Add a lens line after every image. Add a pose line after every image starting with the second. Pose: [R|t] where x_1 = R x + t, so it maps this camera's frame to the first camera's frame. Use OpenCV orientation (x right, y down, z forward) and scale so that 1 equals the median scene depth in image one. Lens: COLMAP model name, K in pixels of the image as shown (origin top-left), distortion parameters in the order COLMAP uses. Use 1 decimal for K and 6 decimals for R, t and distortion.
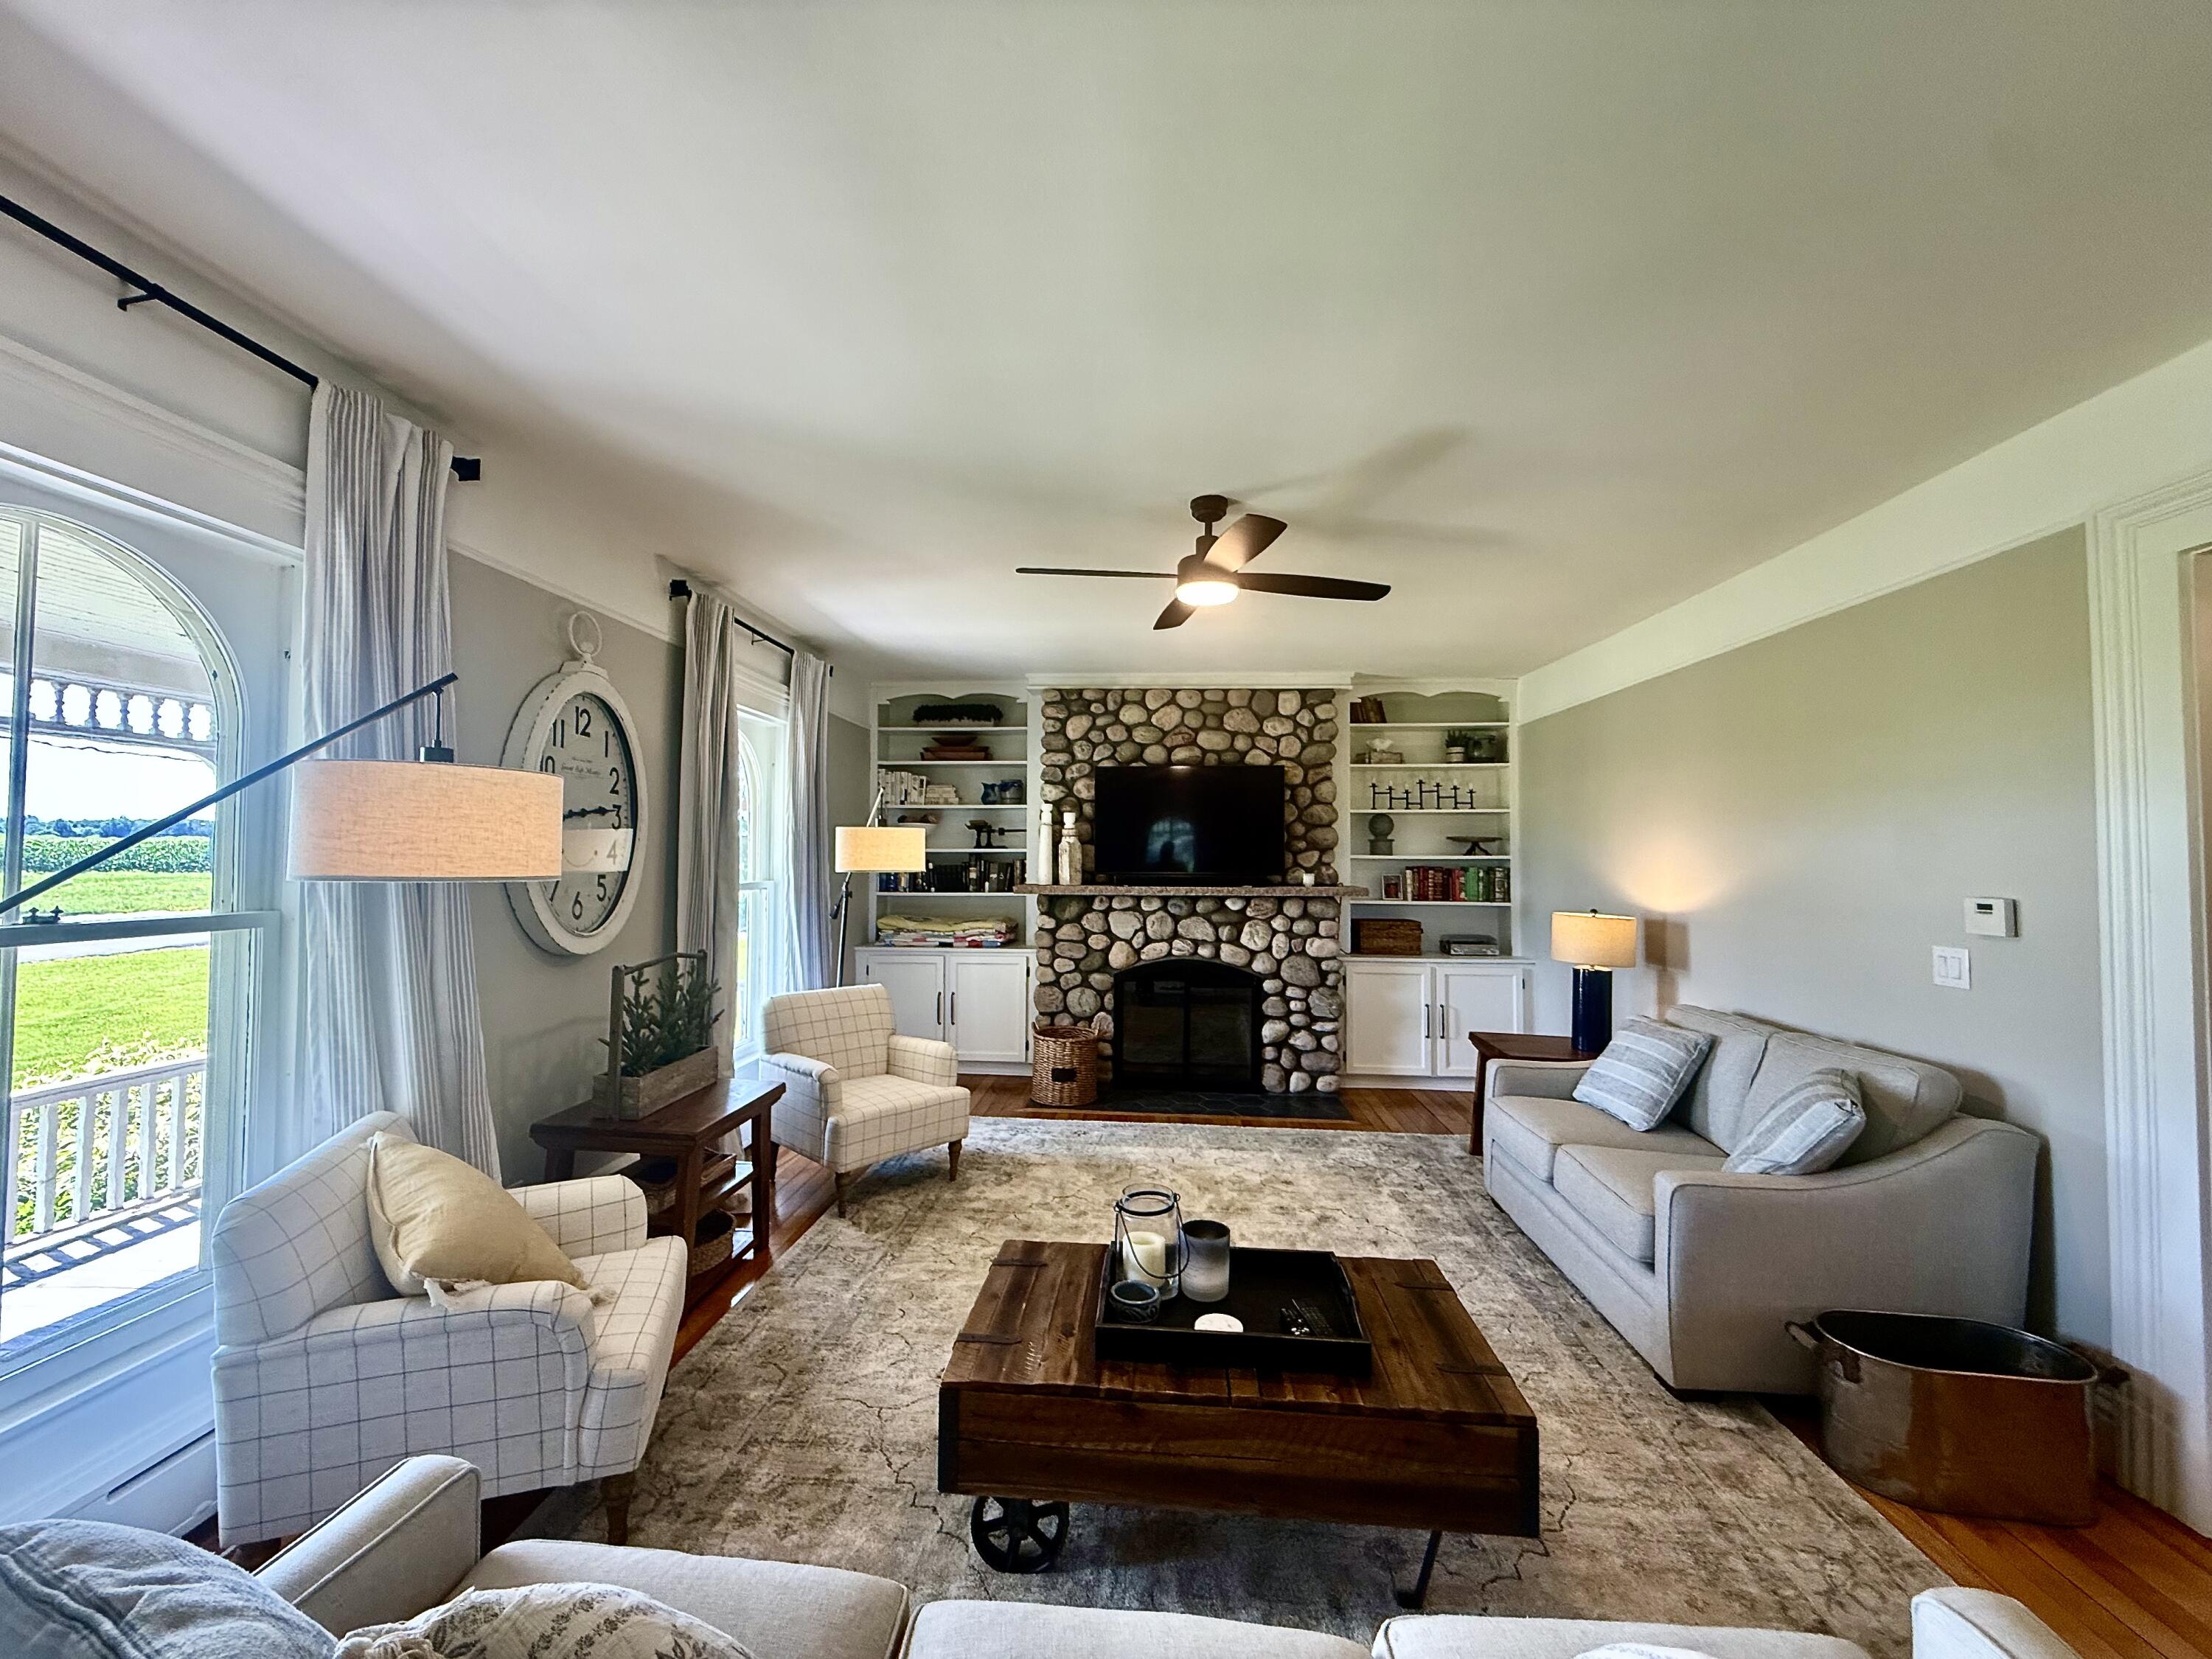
lens RADIAL K [[878.2, 0, 1104.2], [0, 878.2, 827.1], [0, 0, 1]] dist [-0.000874, 0.000078]
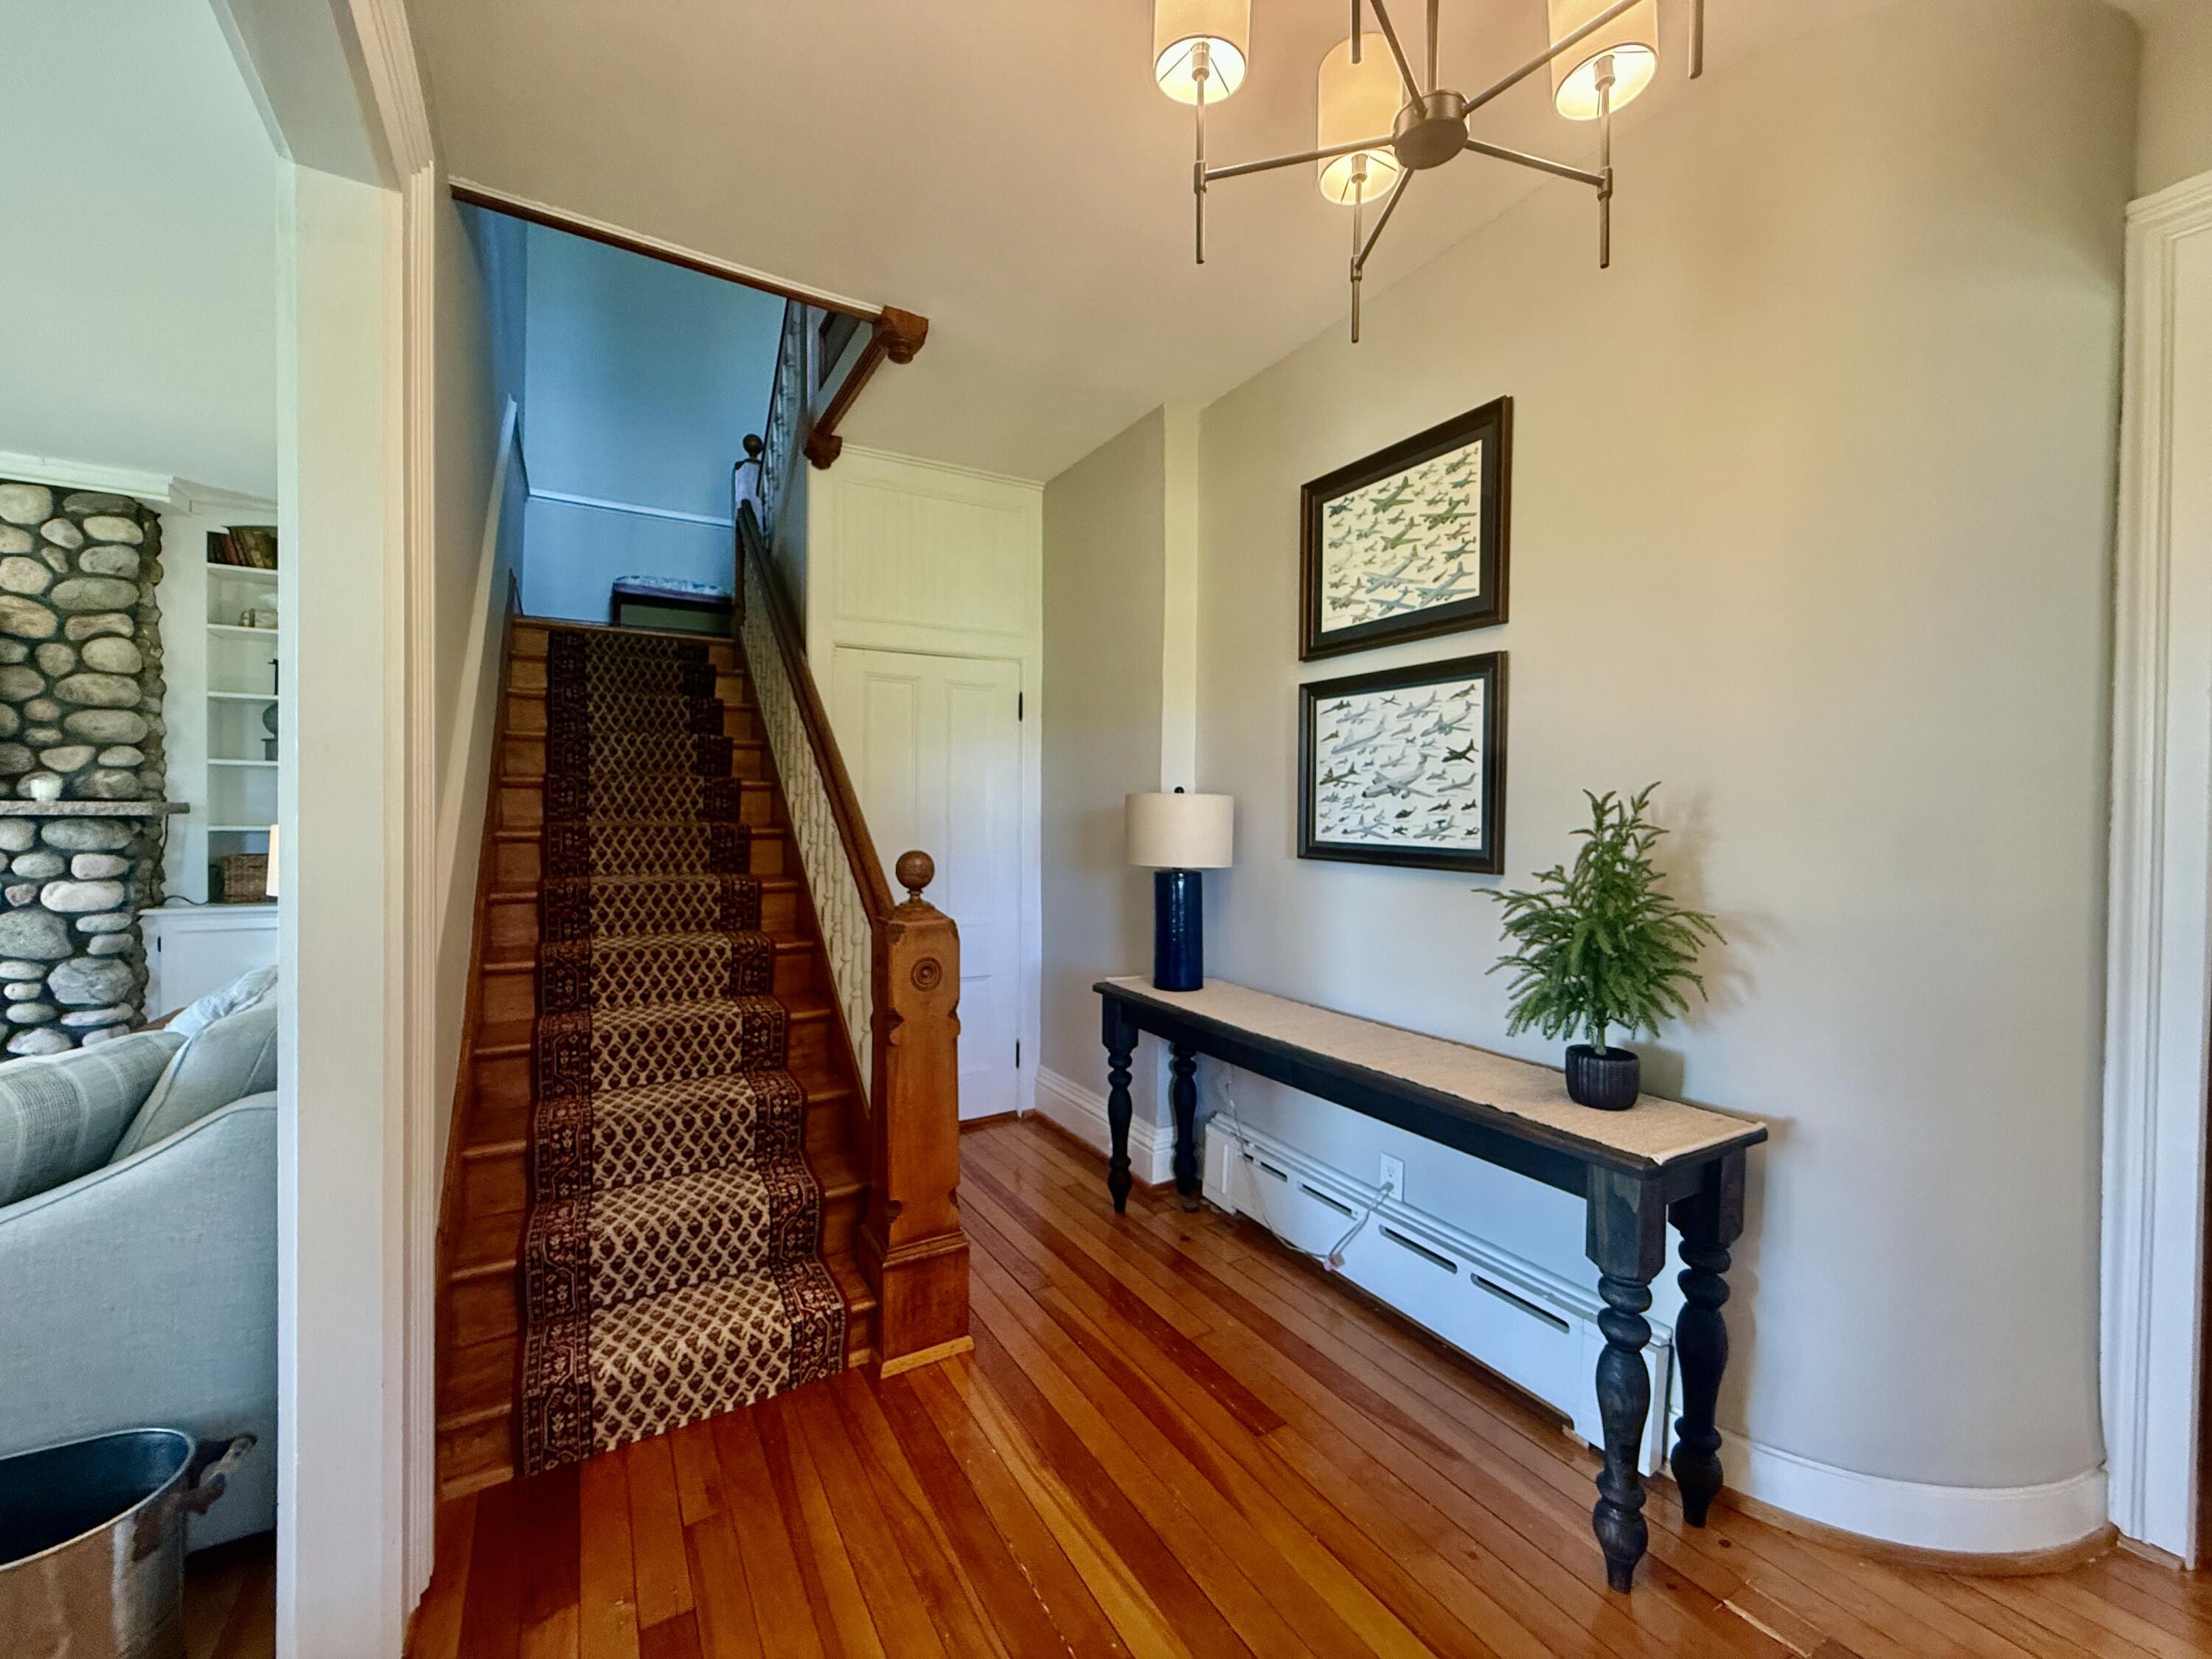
lens RADIAL K [[878.2, 0, 1098.8], [0, 878.2, 828.4], [0, 0, 1]] dist [-0.000874, 0.000078]
pose [[0.815922, -0.007745, 0.578110, 0.476154], [-0.023896, 0.998604, 0.047104, 0.039329], [-0.577668, -0.052248, 0.814598, 0.053143]]
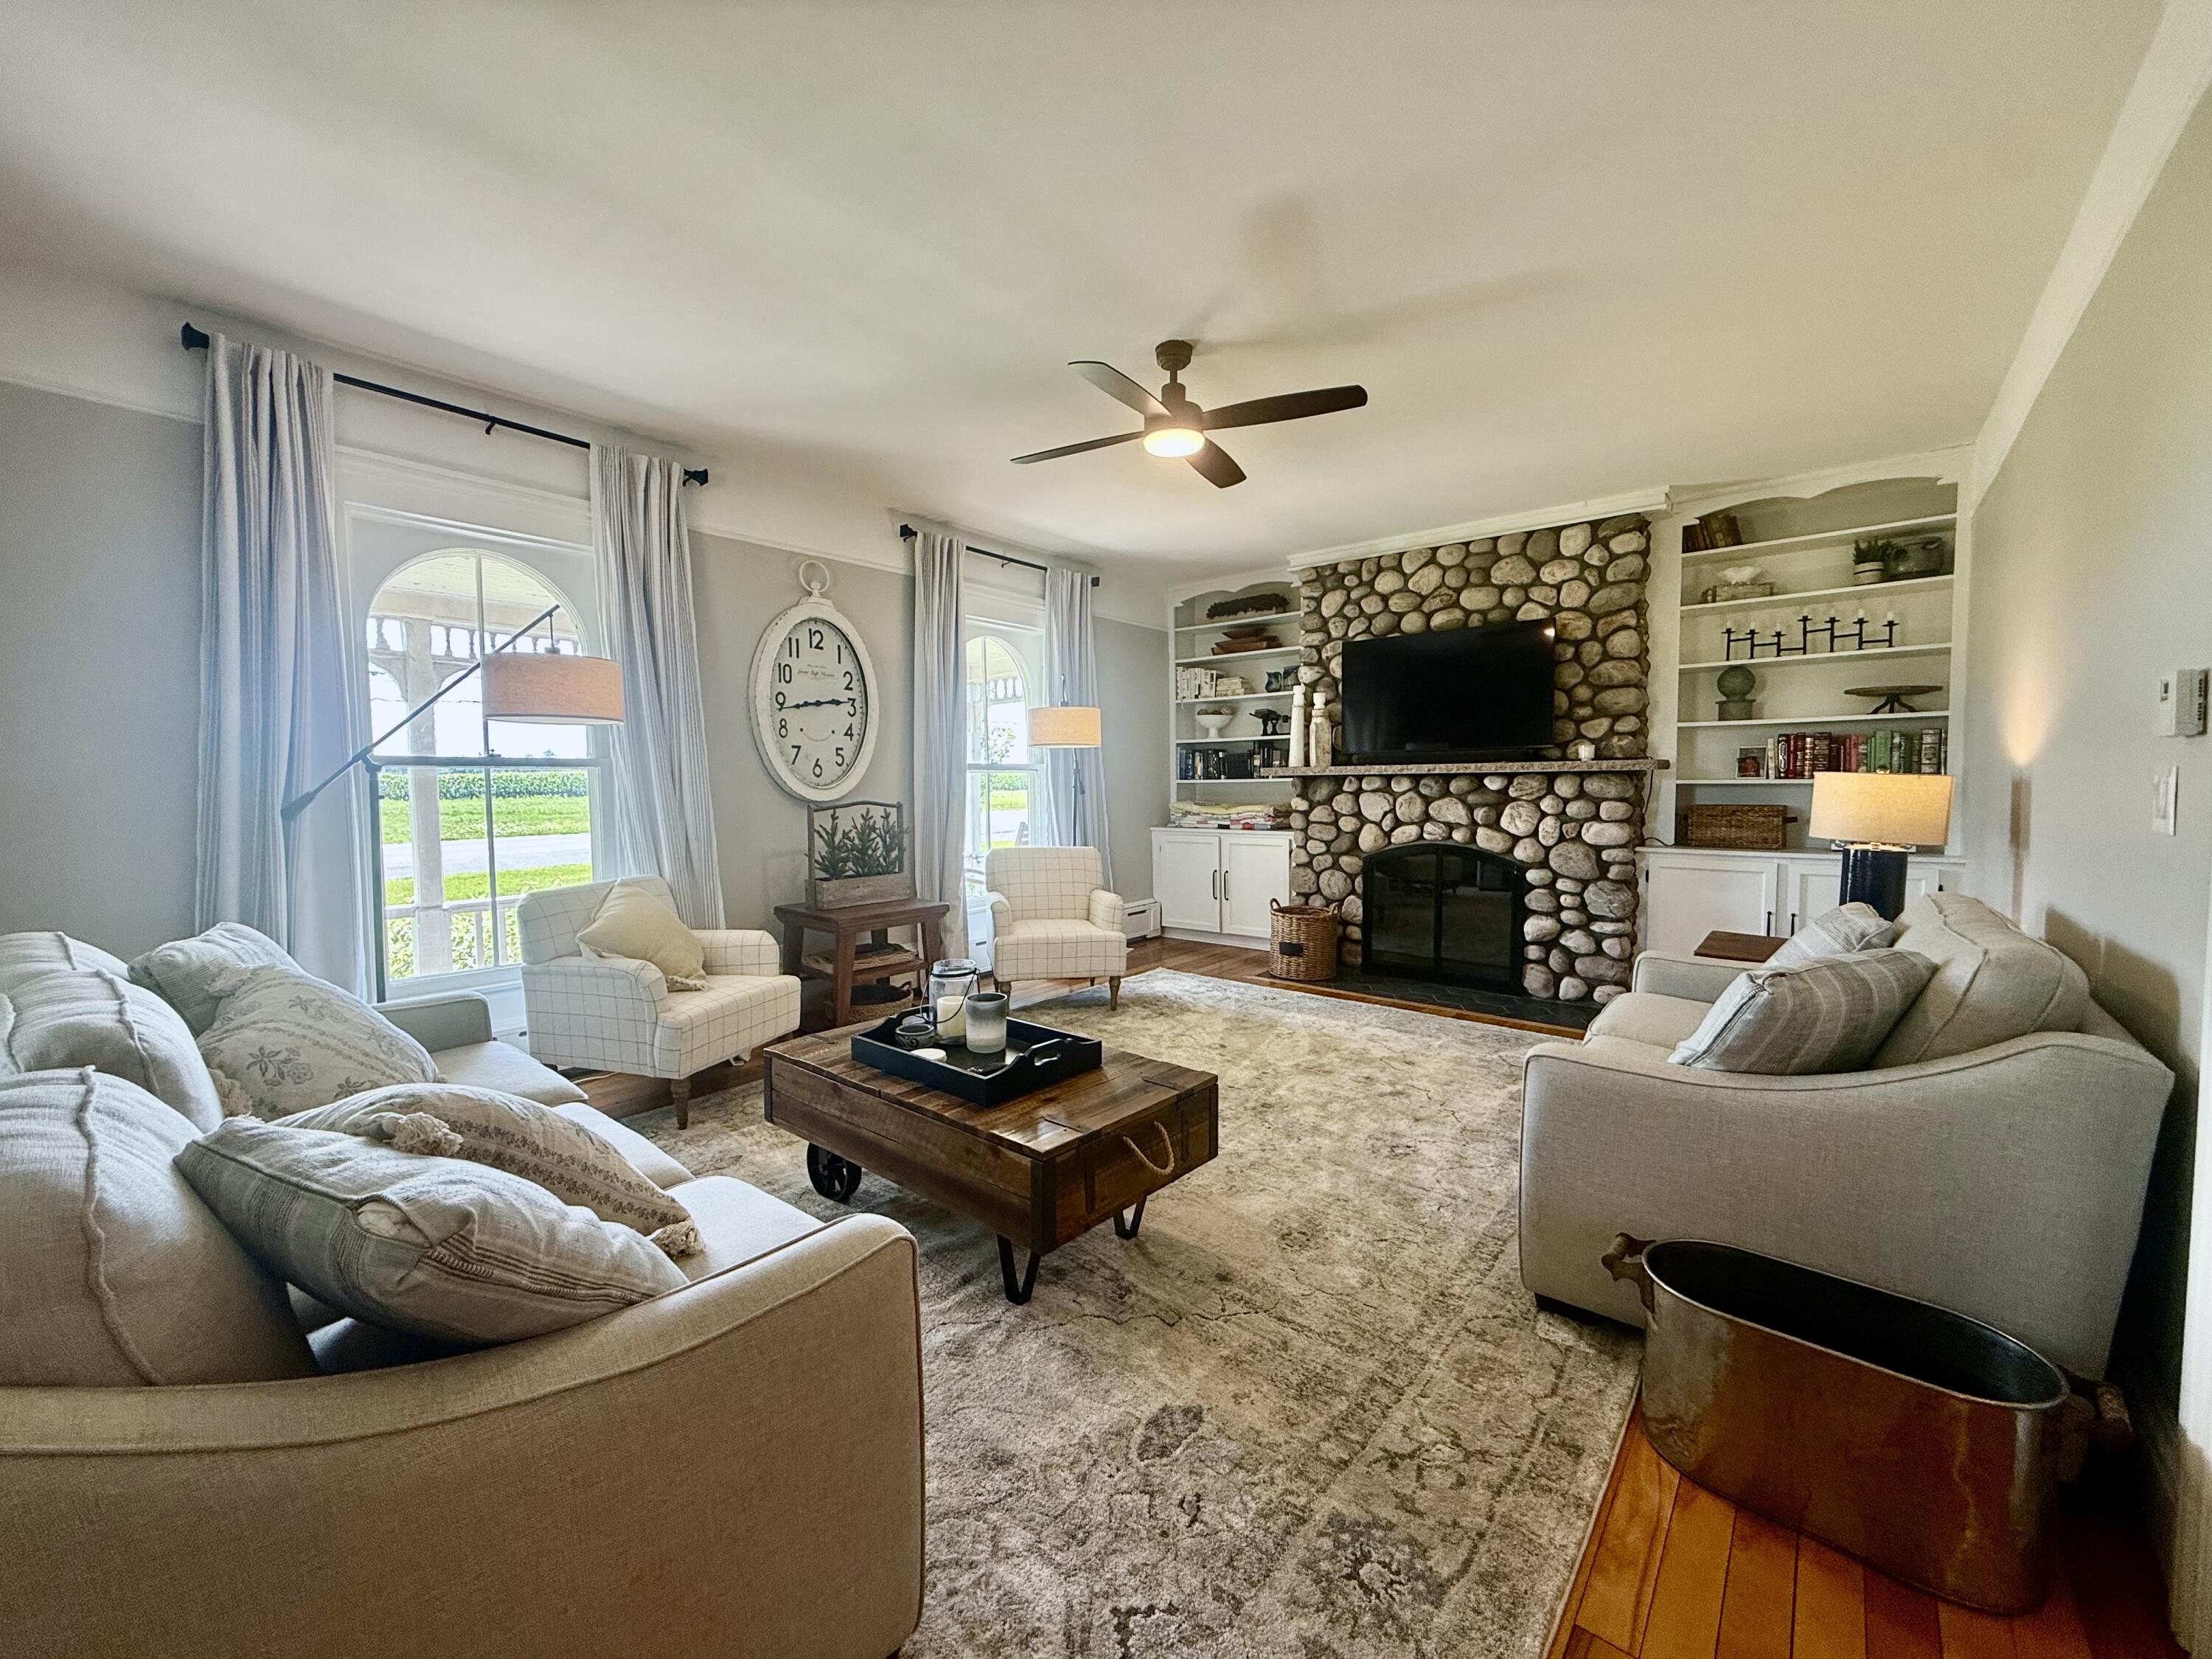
lens RADIAL K [[878.2, 0, 1099.5], [0, 878.2, 825.1], [0, 0, 1]] dist [-0.000874, 0.000078]
pose [[0.813139, 0.015089, -0.581873, 0.337488], [0.034650, 0.996636, 0.074267, 0.050007], [0.581037, -0.080552, 0.809881, 0.048706]]
